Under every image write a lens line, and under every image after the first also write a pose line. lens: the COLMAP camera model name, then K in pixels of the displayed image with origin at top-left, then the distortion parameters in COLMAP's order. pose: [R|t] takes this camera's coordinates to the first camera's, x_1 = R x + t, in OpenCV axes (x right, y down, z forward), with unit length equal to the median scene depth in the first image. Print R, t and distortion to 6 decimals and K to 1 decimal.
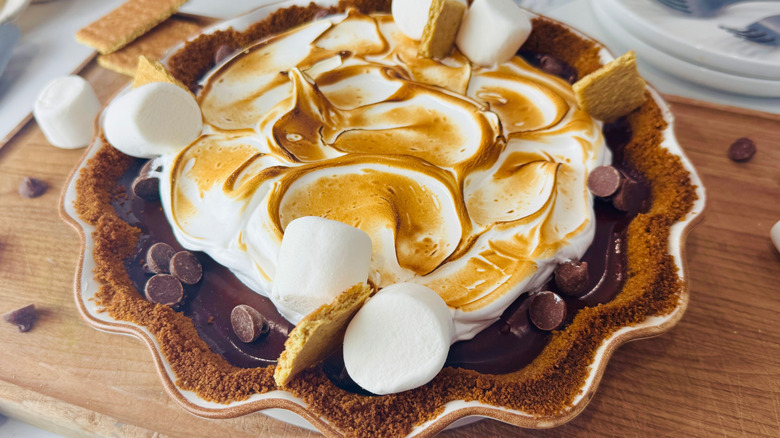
lens RADIAL K [[484.6, 0, 458.1], [0, 484.6, 219.2], [0, 0, 1]] dist [0.040946, -0.048975]
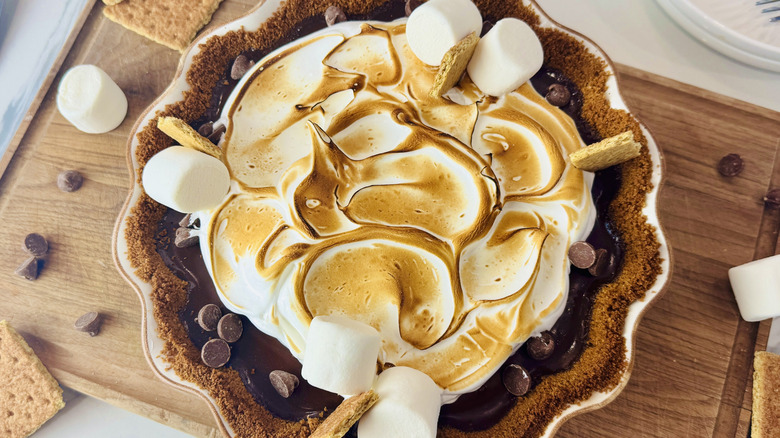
lens RADIAL K [[484.6, 0, 458.1], [0, 484.6, 219.2], [0, 0, 1]] dist [0.040946, -0.048975]
pose [[0.997120, 0.075522, 0.006897, -0.007497], [-0.074186, 0.952516, 0.295311, -0.478161], [0.015733, -0.294973, 0.955376, -0.077431]]
